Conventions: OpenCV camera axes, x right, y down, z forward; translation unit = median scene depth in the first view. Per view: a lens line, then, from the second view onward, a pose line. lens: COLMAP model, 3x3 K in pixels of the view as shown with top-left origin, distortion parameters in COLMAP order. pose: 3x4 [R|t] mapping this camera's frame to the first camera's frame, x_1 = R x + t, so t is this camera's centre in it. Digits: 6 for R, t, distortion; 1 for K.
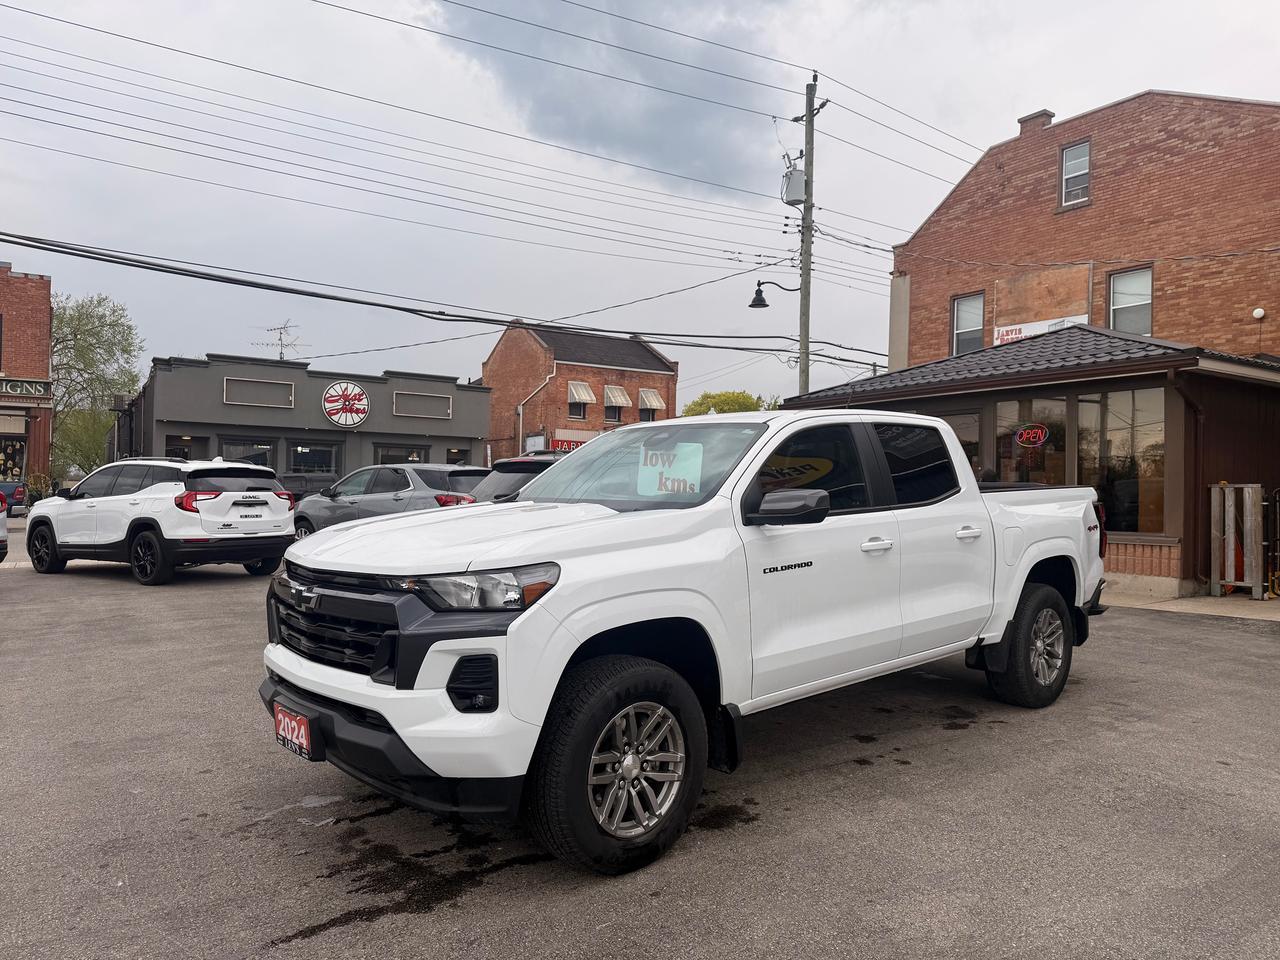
lens RADIAL K [[889.0, 0, 637.9], [0, 889.0, 501.2], [0, 0, 1]] dist [0.049505, -0.075219]
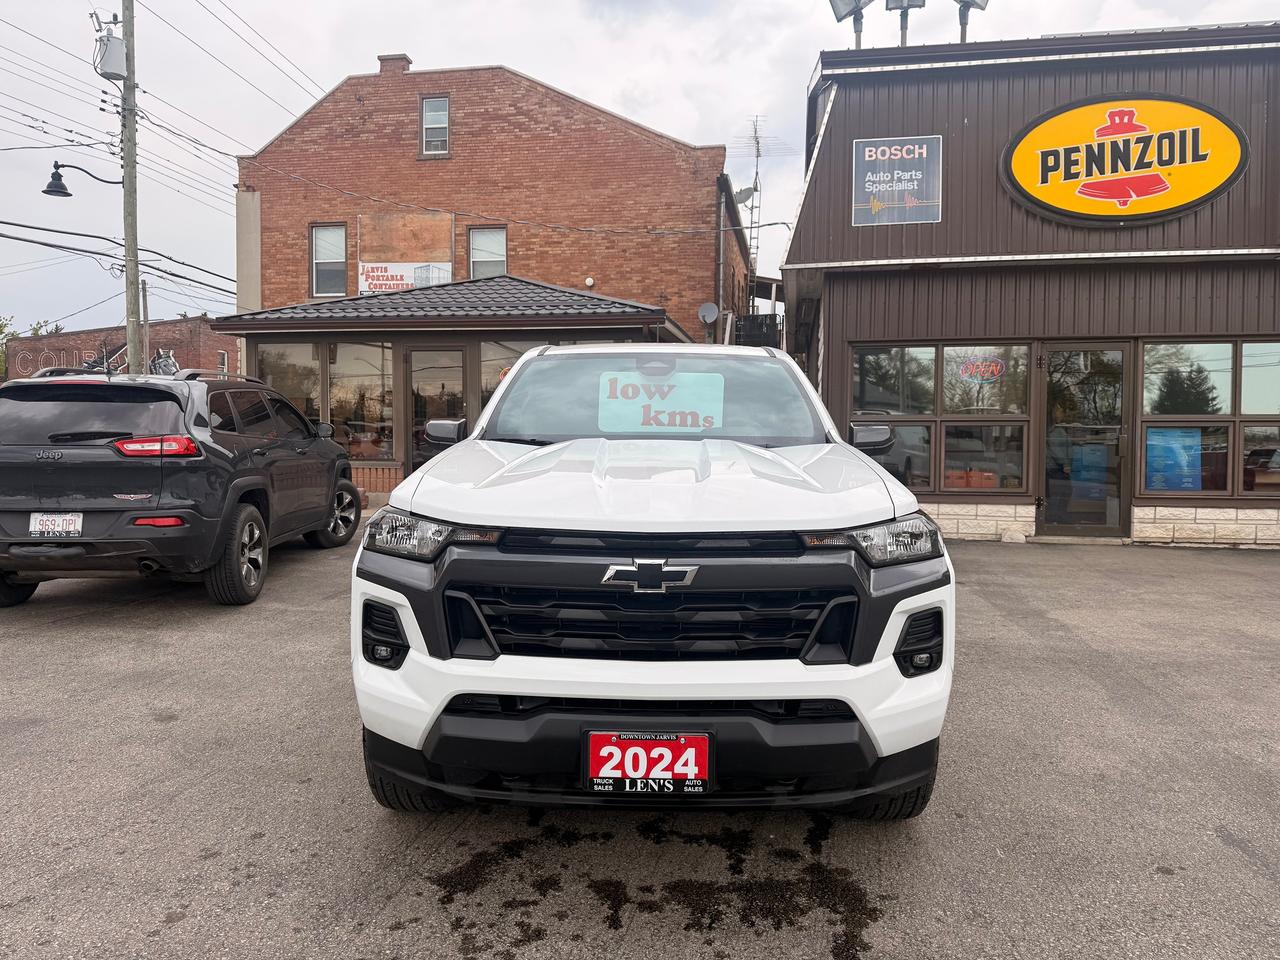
lens RADIAL K [[897.4, 0, 630.2], [0, 897.4, 484.6], [0, 0, 1]] dist [0.059205, -0.089957]
pose [[0.686339, -0.047325, 0.725740, -0.151120], [0.009209, 0.998366, 0.056394, -0.000728], [-0.727223, -0.032022, 0.685653, 0.088195]]
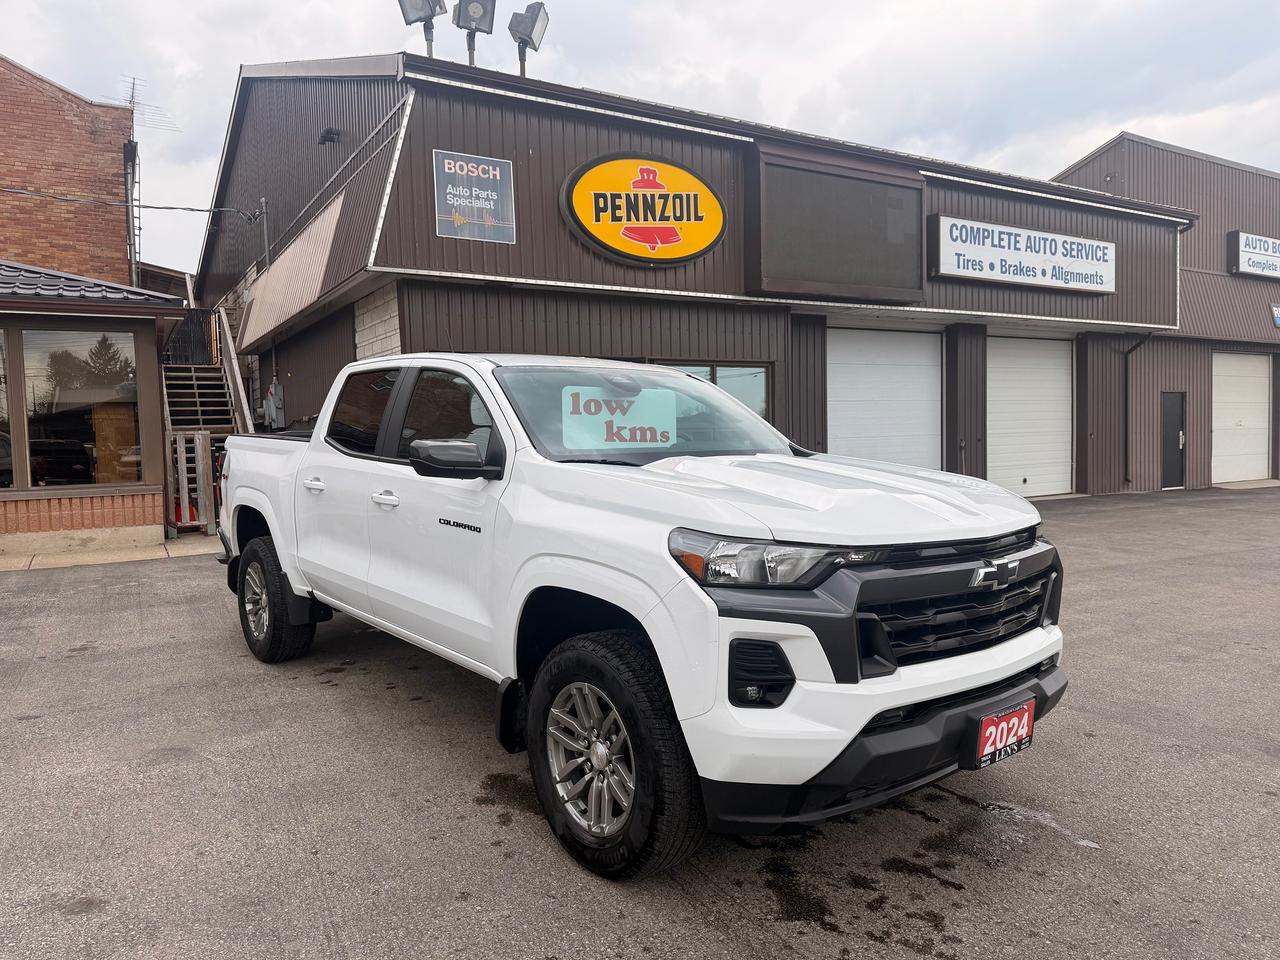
lens RADIAL K [[905.1, 0, 617.1], [0, 905.1, 500.2], [0, 0, 1]] dist [0.062021, -0.091172]
pose [[0.039132, -0.081827, 0.995878, -0.204846], [0.026242, 0.996382, 0.080837, -0.006060], [-0.998889, 0.022971, 0.041138, 0.221056]]
